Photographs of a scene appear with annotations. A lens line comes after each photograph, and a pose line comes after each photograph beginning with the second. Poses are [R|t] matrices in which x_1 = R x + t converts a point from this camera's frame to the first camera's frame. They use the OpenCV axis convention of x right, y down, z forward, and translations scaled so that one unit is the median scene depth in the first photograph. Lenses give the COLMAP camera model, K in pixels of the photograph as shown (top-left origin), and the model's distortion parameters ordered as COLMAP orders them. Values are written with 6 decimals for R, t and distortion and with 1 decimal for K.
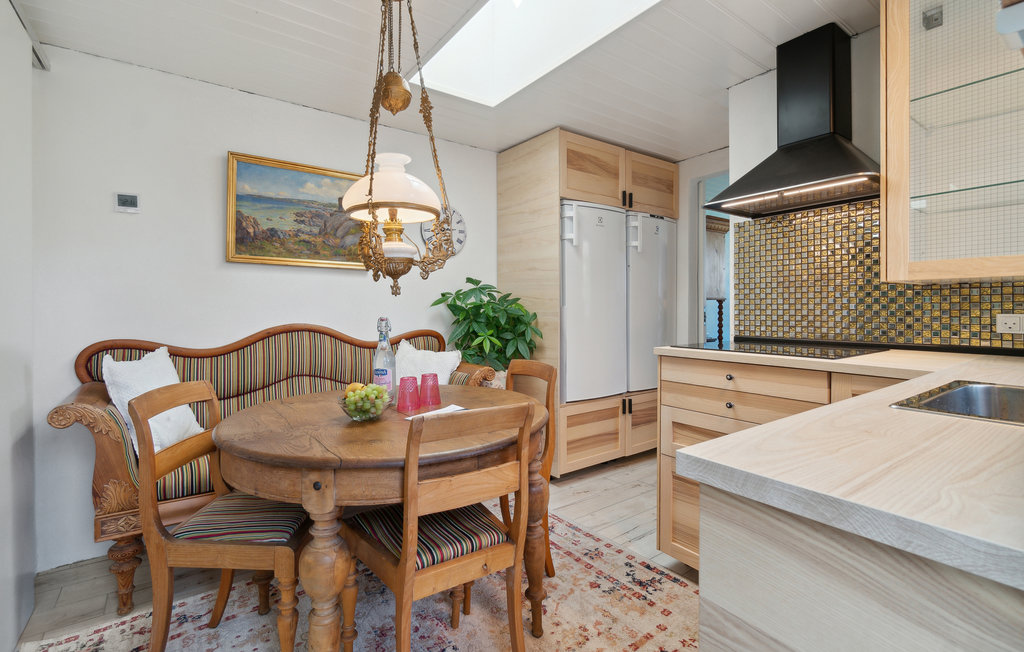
lens RADIAL K [[468.6, 0, 528.8], [0, 468.6, 306.7], [0, 0, 1]] dist [-0.002804, -0.000740]
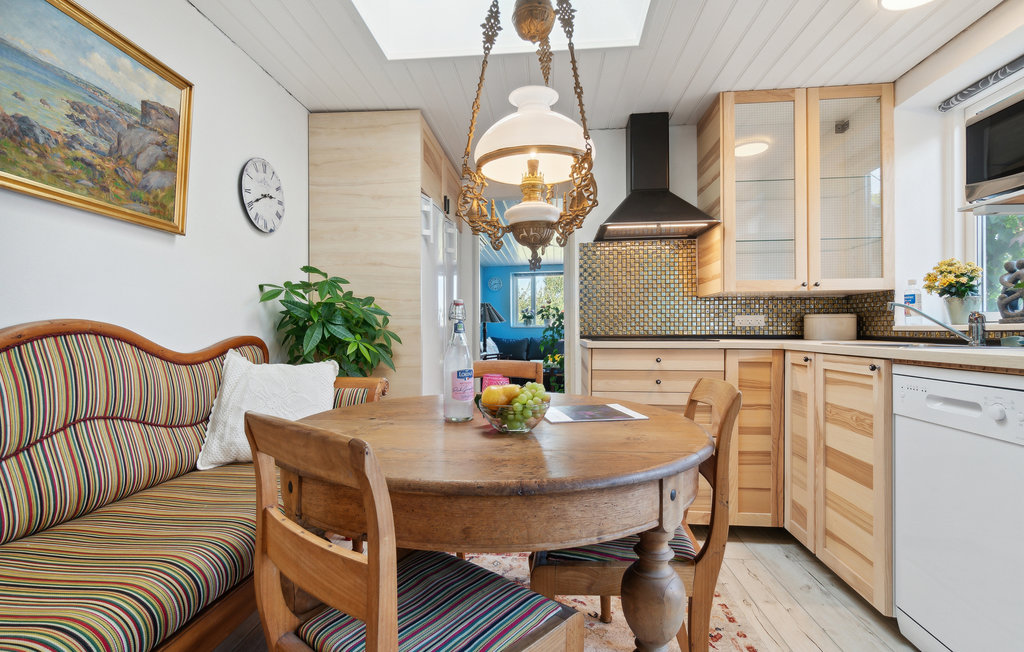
lens RADIAL K [[468.6, 0, 513.1], [0, 468.6, 328.3], [0, 0, 1]] dist [-0.002804, -0.000740]
pose [[0.663065, 0.004576, 0.748548, -0.547264], [-0.001253, 0.999987, -0.005004, 0.047351], [-0.748561, 0.002380, 0.663062, 0.298303]]
